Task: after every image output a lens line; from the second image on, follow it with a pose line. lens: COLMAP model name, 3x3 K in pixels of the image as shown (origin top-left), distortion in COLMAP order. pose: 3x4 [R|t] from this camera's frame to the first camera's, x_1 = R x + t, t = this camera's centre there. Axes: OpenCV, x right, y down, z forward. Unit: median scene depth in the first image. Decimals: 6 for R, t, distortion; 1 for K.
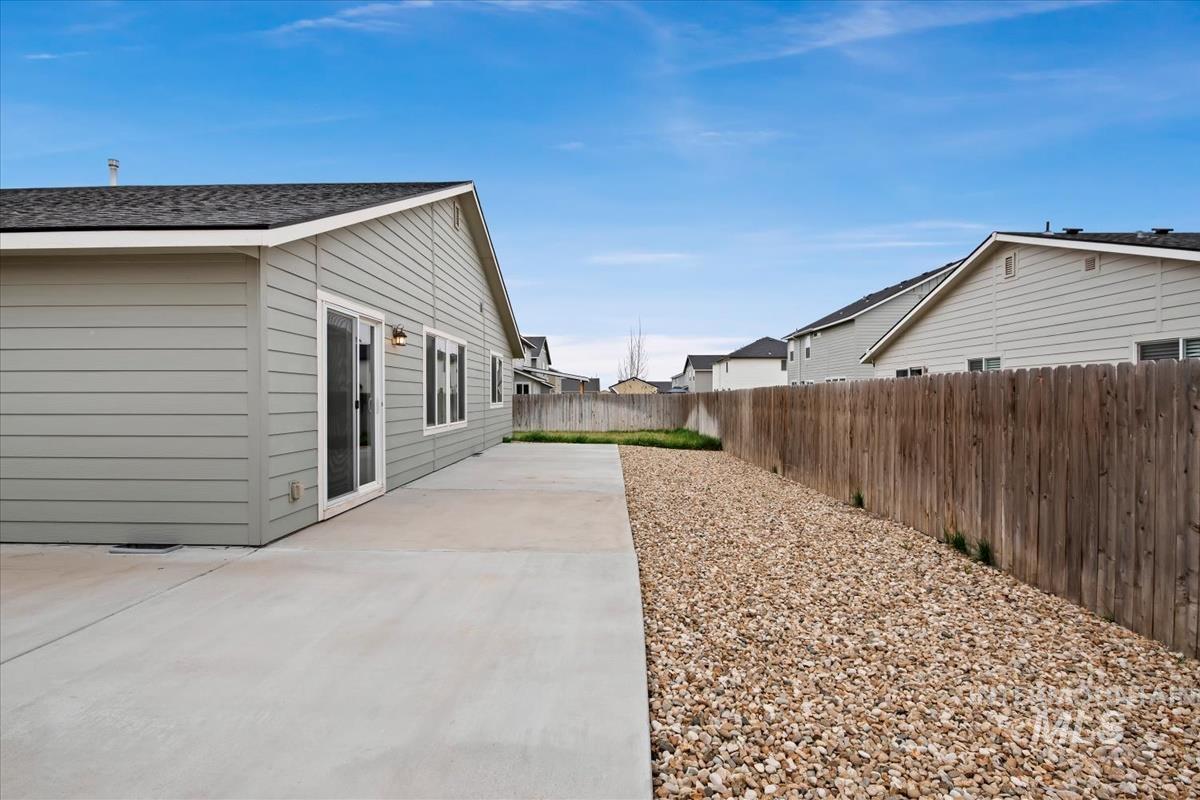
lens RADIAL K [[591.9, 0, 607.5], [0, 591.9, 397.0], [0, 0, 1]] dist [-0.000553, -0.001125]
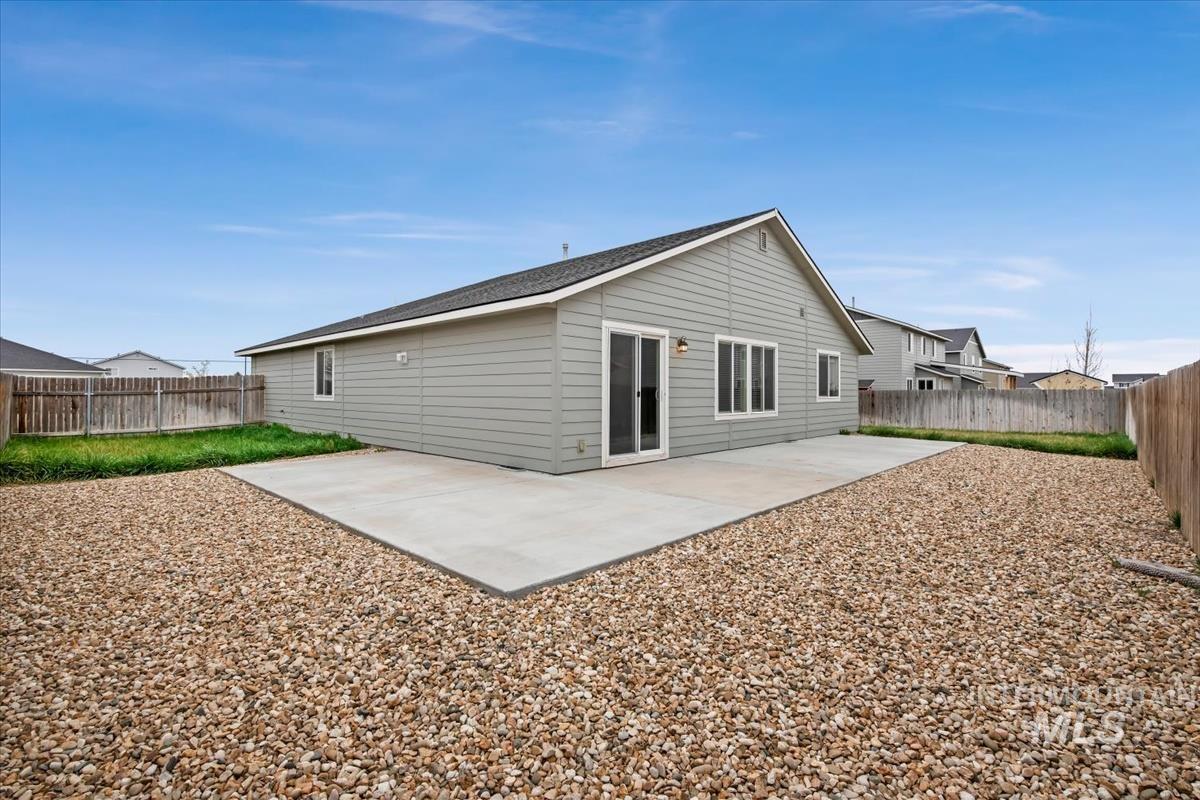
lens RADIAL K [[549.8, 0, 600.5], [0, 549.8, 396.9], [0, 0, 1]] dist [-0.002848, -0.001295]
pose [[0.732329, 0.006602, -0.680919, 0.308732], [-0.003556, 0.999976, 0.005871, 0.008394], [0.680942, -0.001878, 0.732335, -0.043745]]
